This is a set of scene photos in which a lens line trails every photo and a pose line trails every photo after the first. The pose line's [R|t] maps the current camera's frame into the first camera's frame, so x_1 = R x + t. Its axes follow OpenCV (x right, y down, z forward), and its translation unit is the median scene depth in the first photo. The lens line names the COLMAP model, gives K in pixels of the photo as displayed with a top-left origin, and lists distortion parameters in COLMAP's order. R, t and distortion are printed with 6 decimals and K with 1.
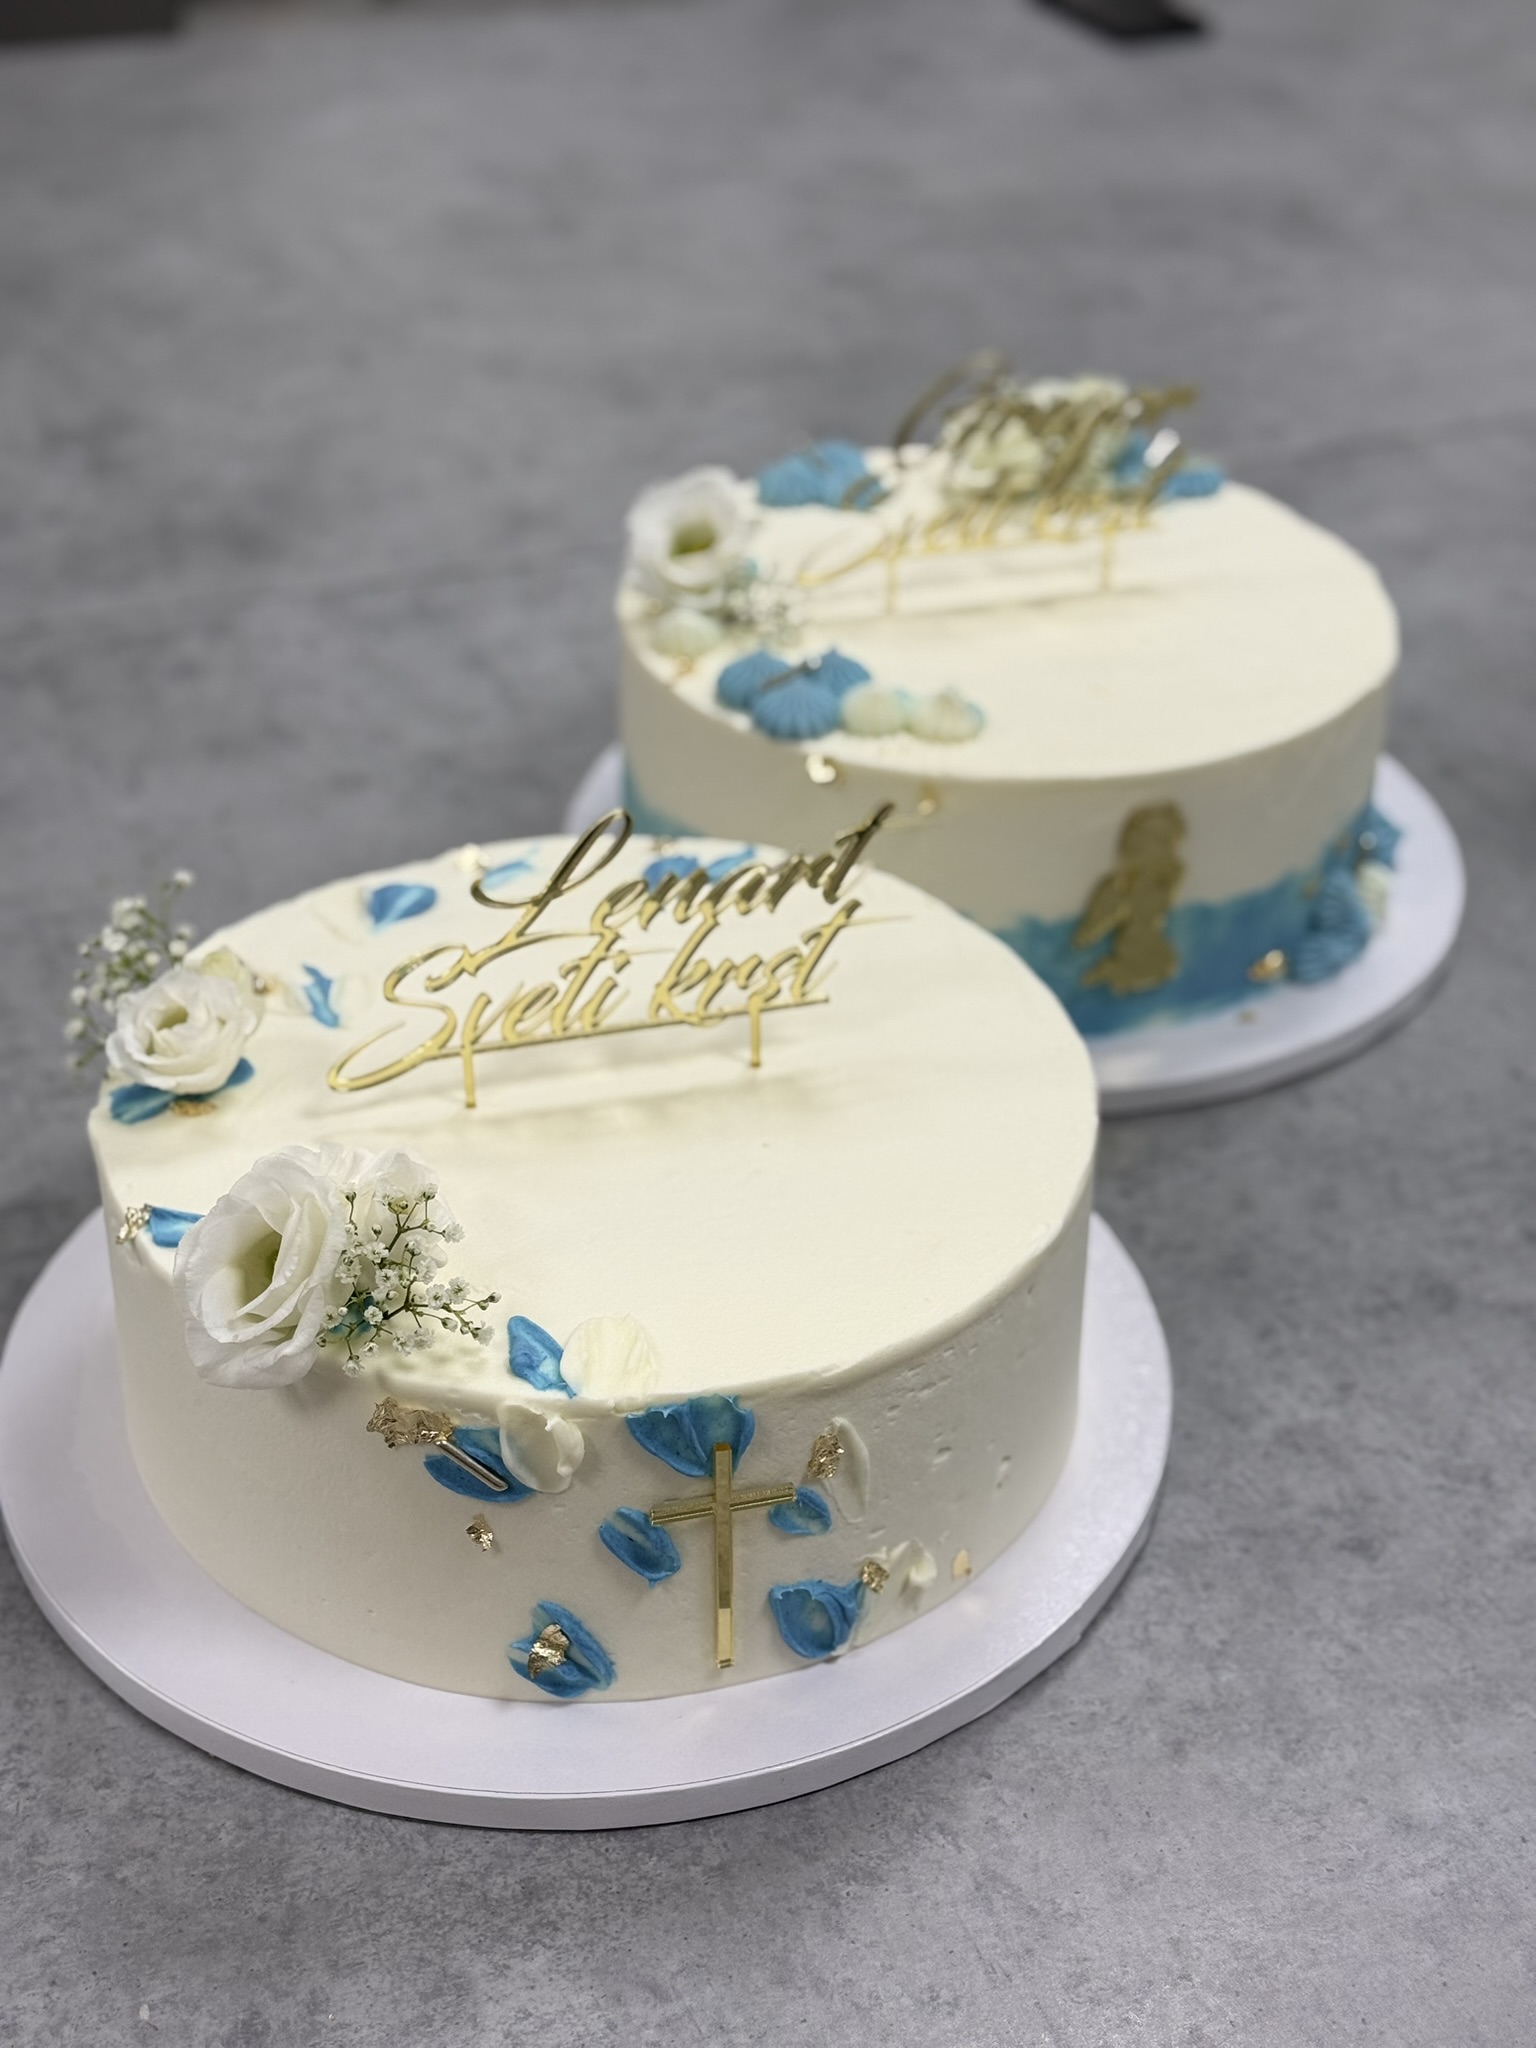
lens RADIAL K [[2884.3, 0, 749.2], [0, 2884.3, 1021.0], [0, 0, 1]] dist [0.087039, 0.000000]
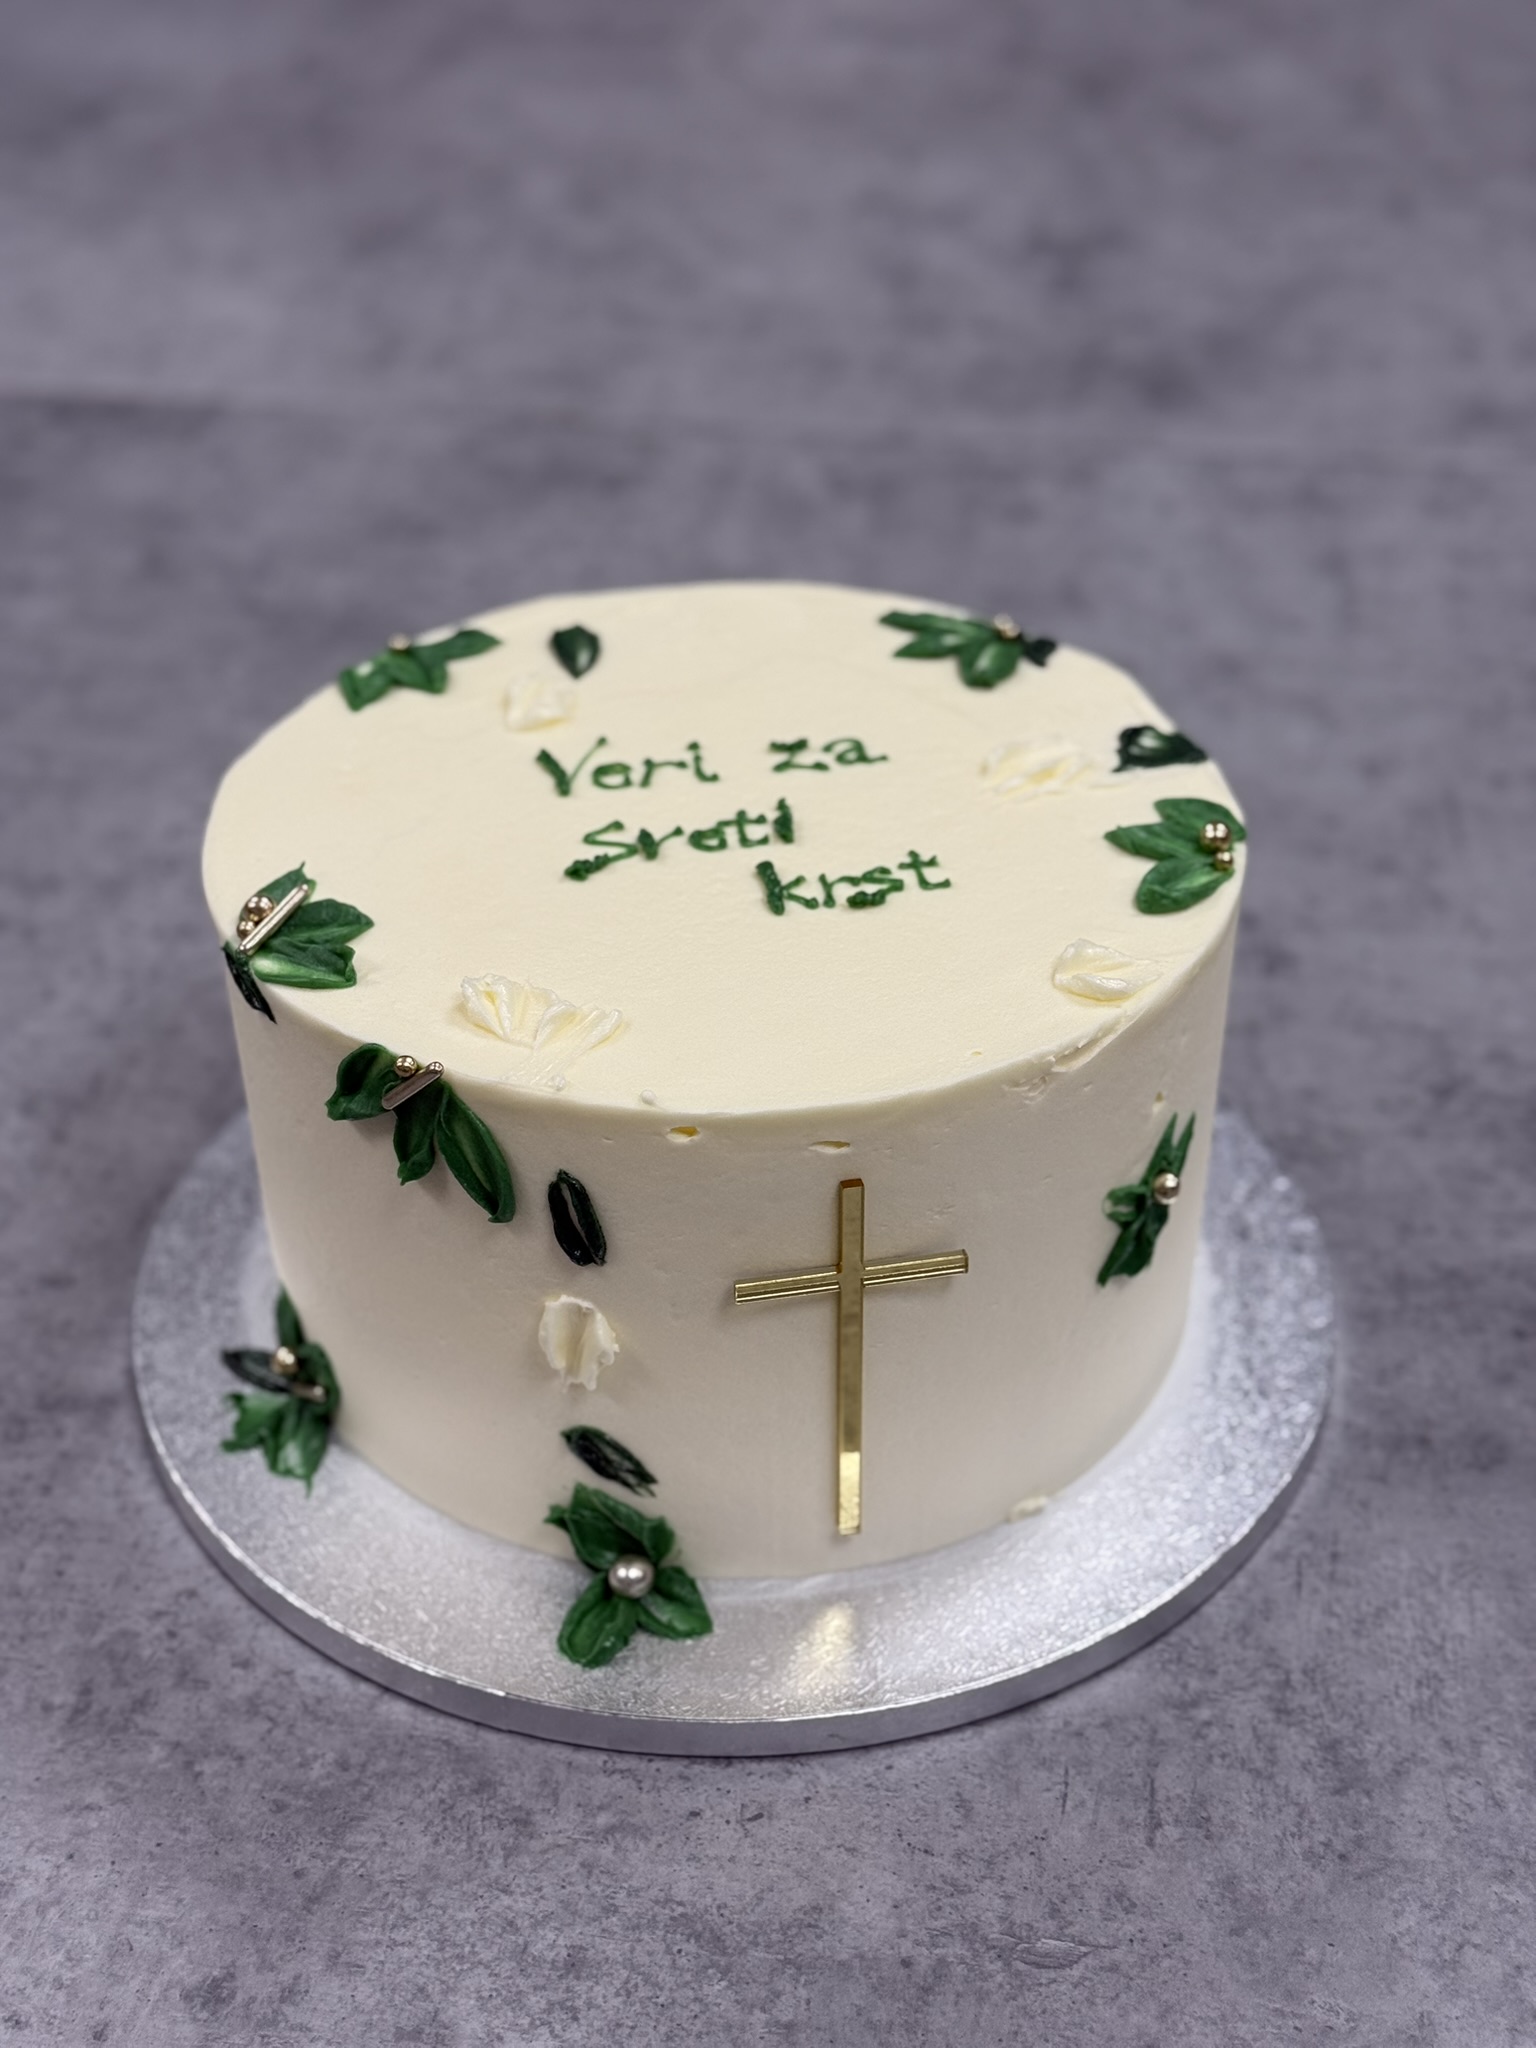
lens RADIAL K [[2884.3, 0, 756.9], [0, 2884.3, 1012.2], [0, 0, 1]] dist [0.087039, 0.000000]
pose [[0.882282, 0.259866, -0.392491, 0.228722], [-0.242218, 0.965577, 0.094819, -0.061647], [0.403621, 0.011412, 0.914855, 0.233231]]
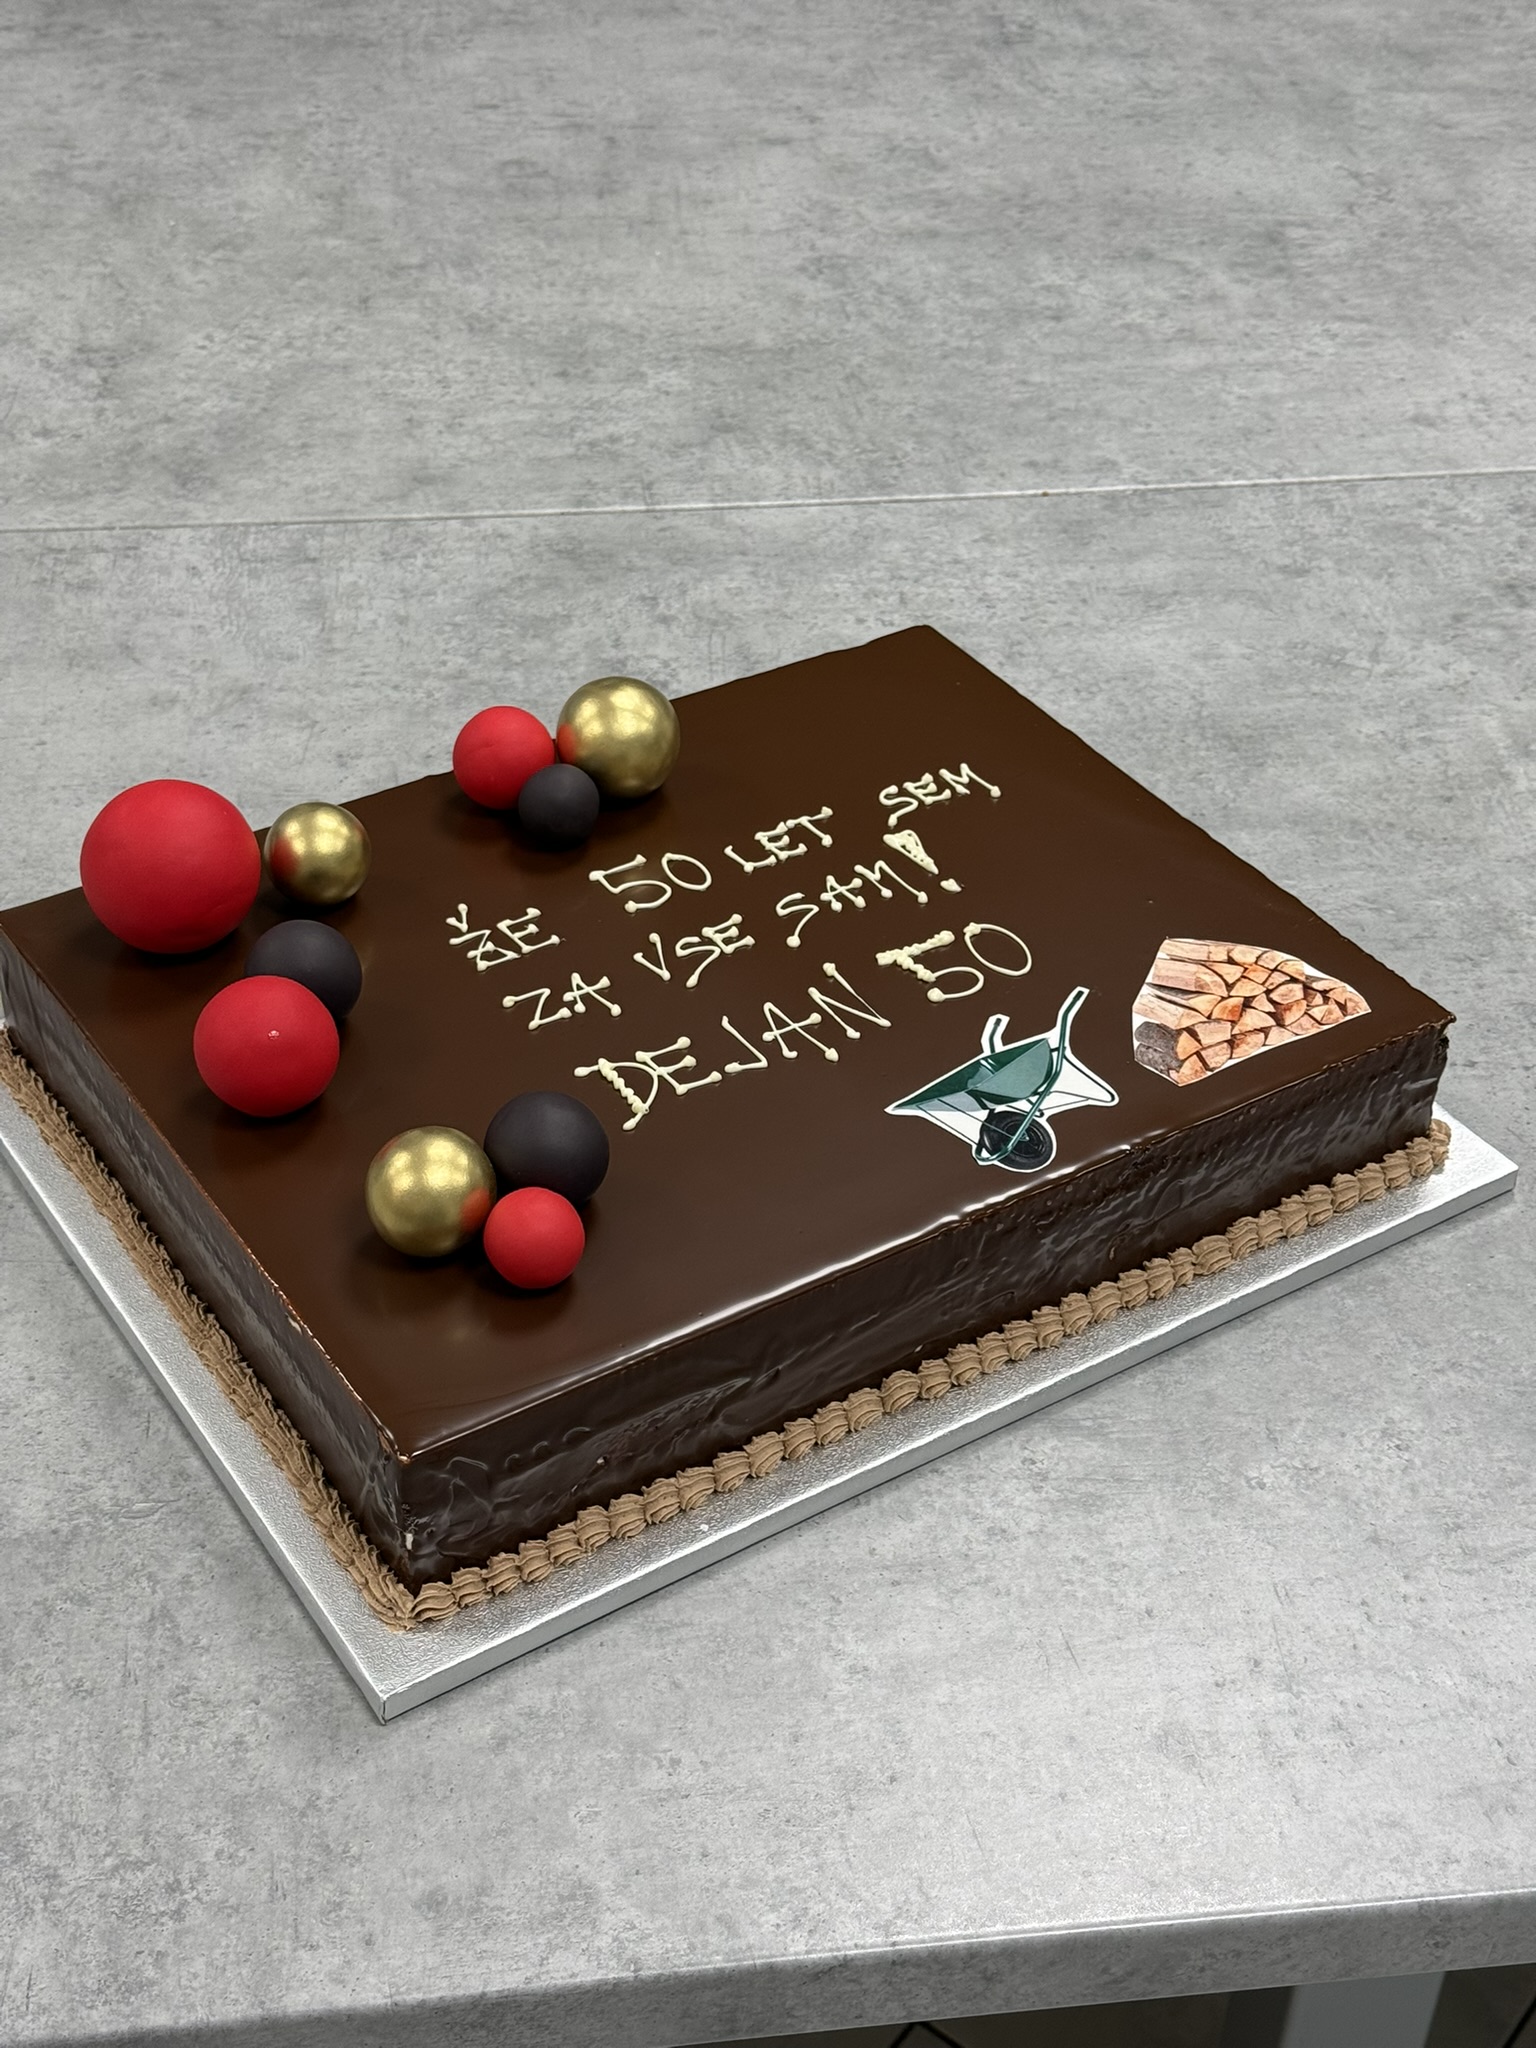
lens RADIAL K [[2884.3, 0, 766.3], [0, 2884.3, 1030.6], [0, 0, 1]] dist [0.087039, 0.000000]
pose [[0.977548, 0.142518, -0.155206, 0.534622], [-0.129907, 0.987558, 0.088624, -0.142885], [0.165905, -0.066472, 0.983899, -0.306131]]
